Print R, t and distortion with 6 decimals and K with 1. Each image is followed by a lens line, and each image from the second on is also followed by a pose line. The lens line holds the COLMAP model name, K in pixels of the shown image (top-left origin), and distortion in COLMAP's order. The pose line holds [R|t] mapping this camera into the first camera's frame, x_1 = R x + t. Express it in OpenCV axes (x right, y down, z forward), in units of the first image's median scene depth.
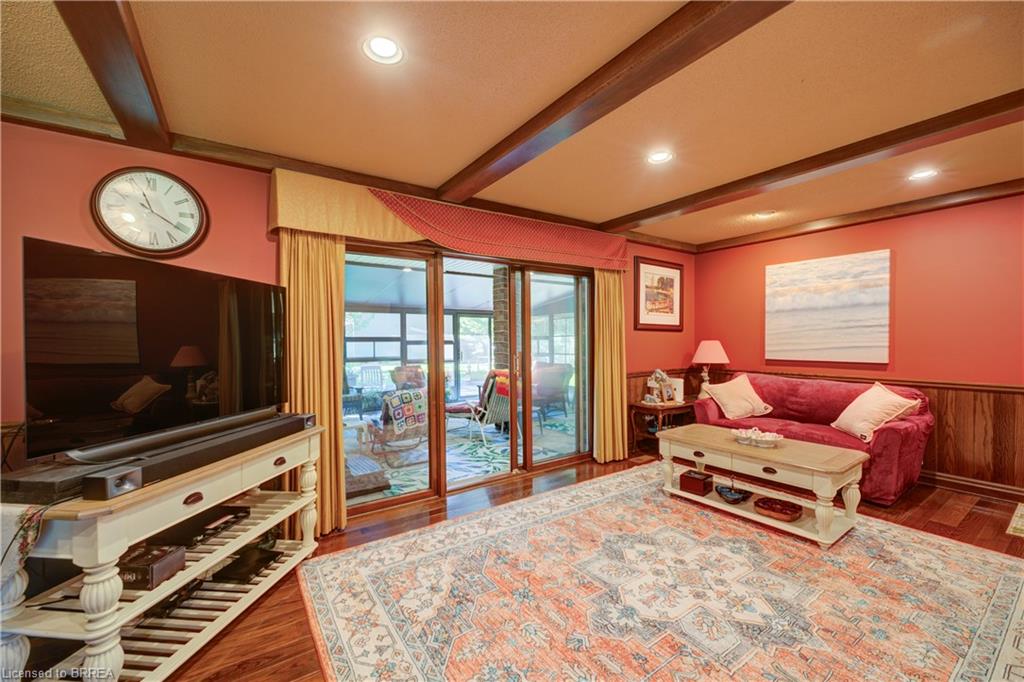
lens RADIAL K [[408.8, 0, 511.8], [0, 408.8, 345.2], [0, 0, 1]] dist [0.000403, -0.000067]
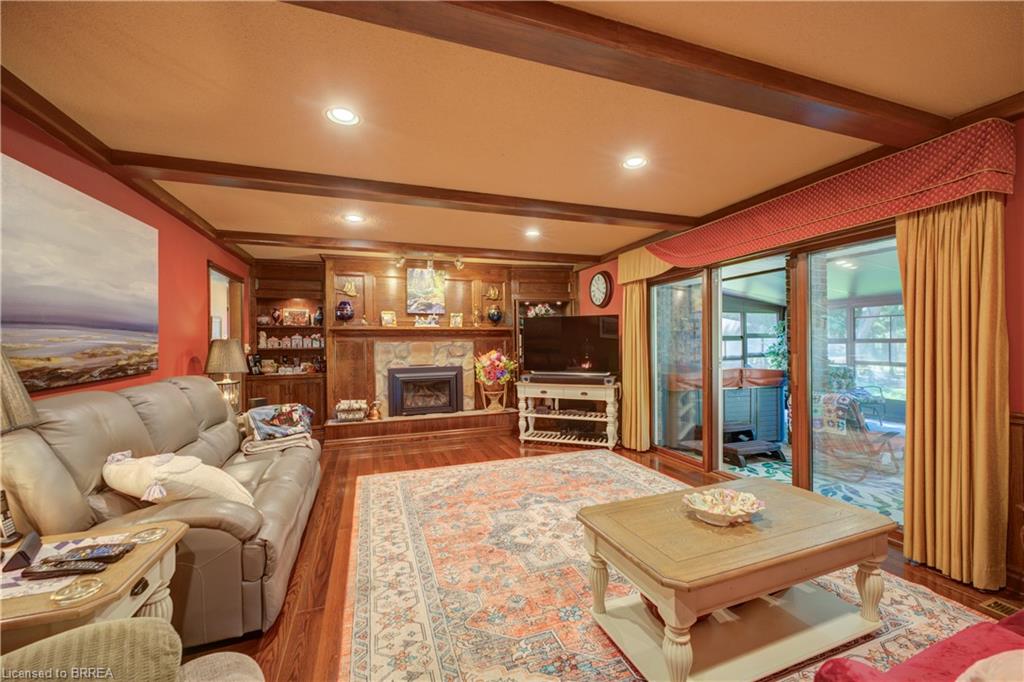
lens RADIAL K [[408.8, 0, 515.6], [0, 408.8, 343.3], [0, 0, 1]] dist [0.000403, -0.000067]
pose [[-0.252887, 0.014755, -0.967383, 1.543322], [0.003091, 0.999891, 0.014443, -0.032484], [0.967491, 0.000662, -0.252905, 1.051640]]
